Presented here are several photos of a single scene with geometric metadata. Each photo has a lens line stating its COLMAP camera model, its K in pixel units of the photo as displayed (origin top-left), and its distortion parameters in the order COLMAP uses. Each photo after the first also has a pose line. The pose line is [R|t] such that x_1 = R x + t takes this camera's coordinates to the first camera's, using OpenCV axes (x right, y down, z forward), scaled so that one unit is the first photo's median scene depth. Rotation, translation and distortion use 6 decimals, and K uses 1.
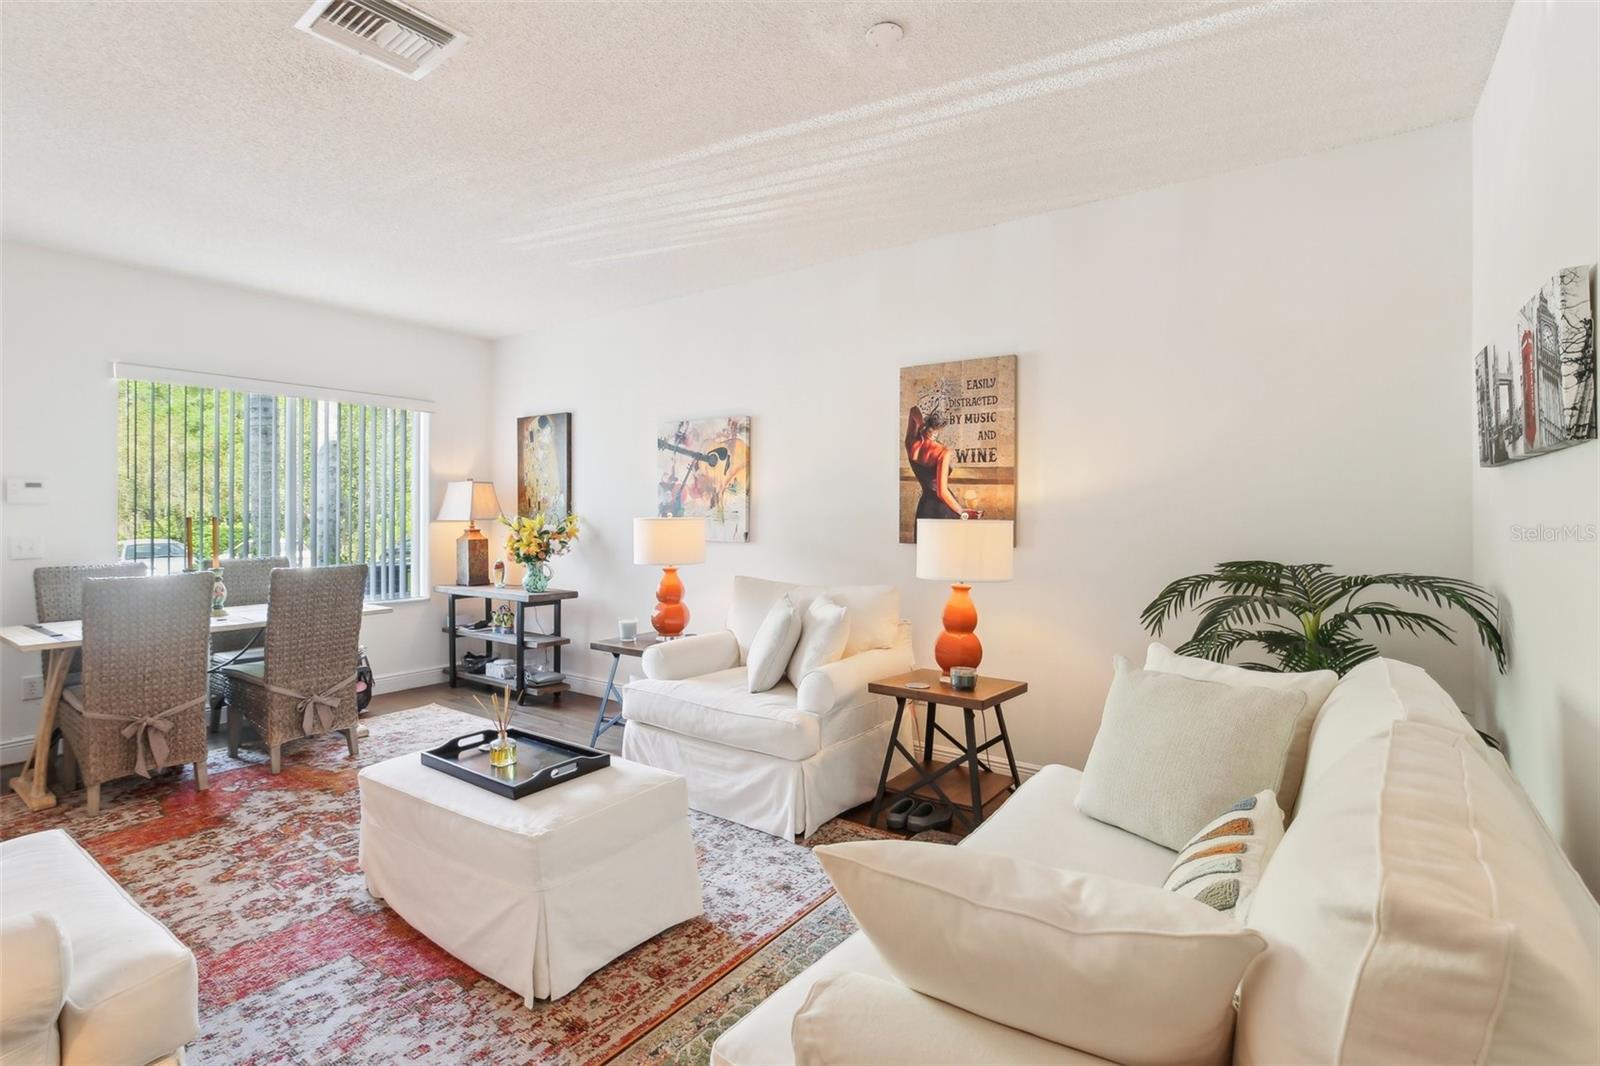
lens RADIAL K [[753.6, 0, 800.0], [0, 753.6, 533.0], [0, 0, 1]] dist [-0.009287, 0.000395]
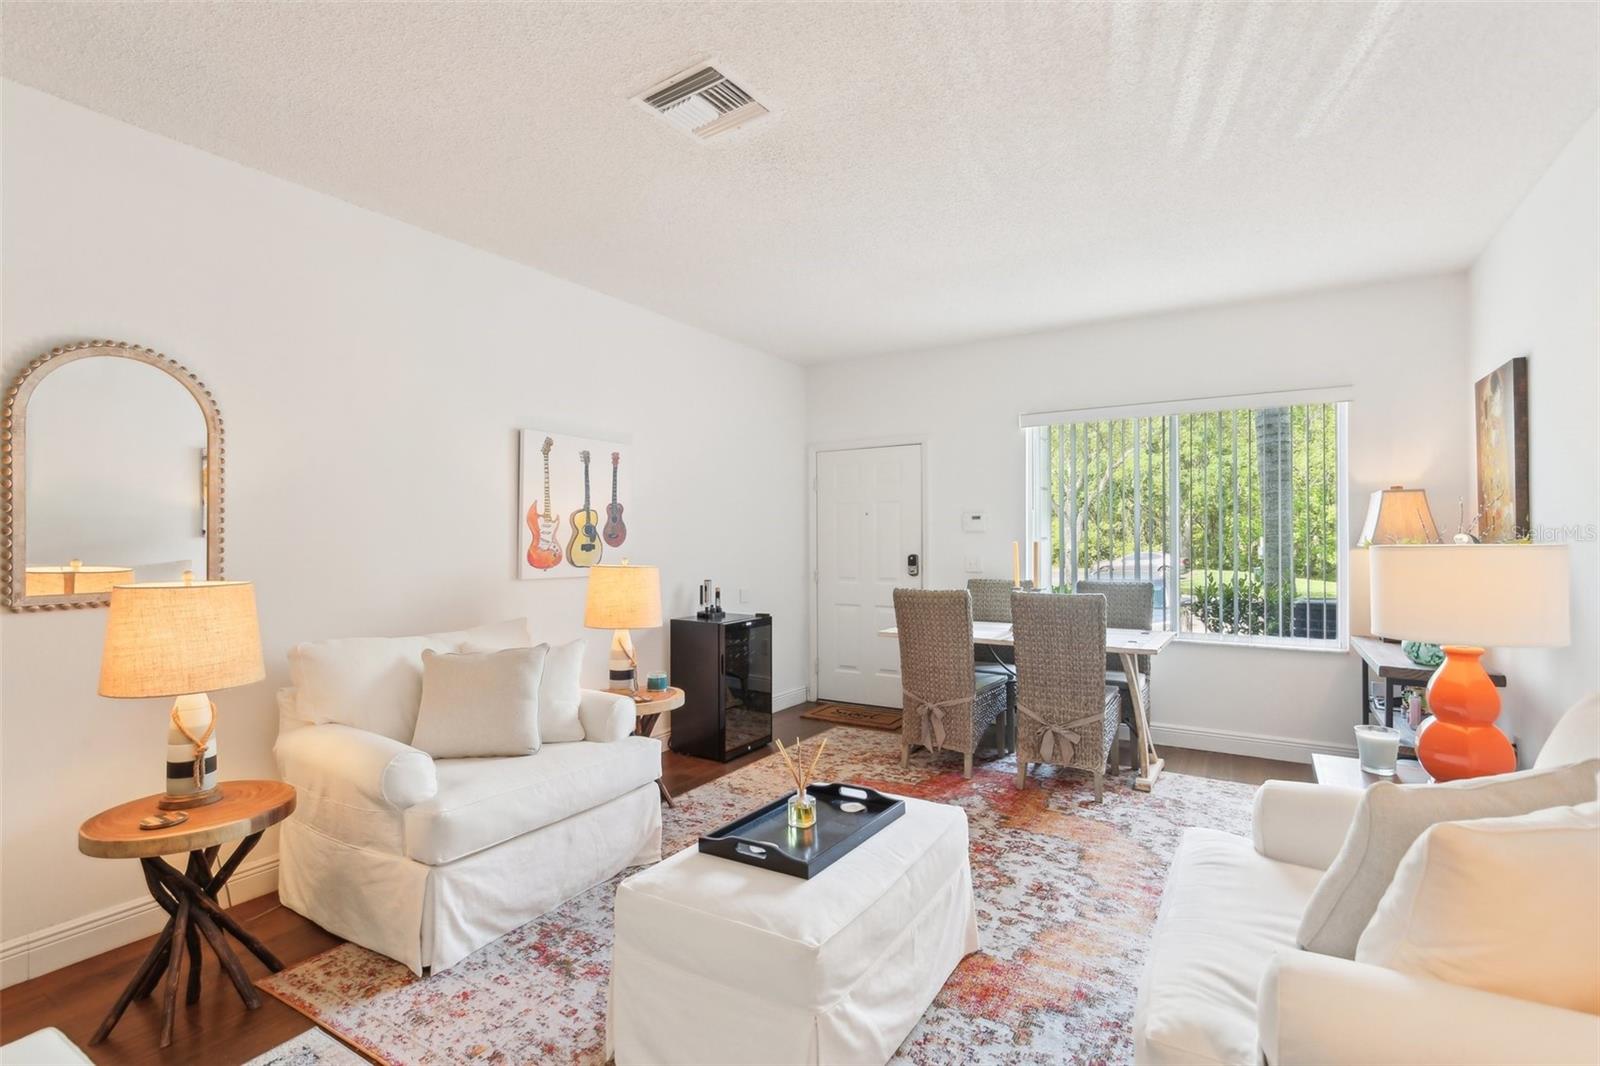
lens RADIAL K [[753.6, 0, 800.0], [0, 753.6, 533.0], [0, 0, 1]] dist [-0.009287, 0.000395]
pose [[0.048020, -0.010480, -0.998791, 0.350484], [-0.019436, 0.999746, -0.011424, -0.016623], [0.998657, 0.019961, 0.047804, 0.680765]]
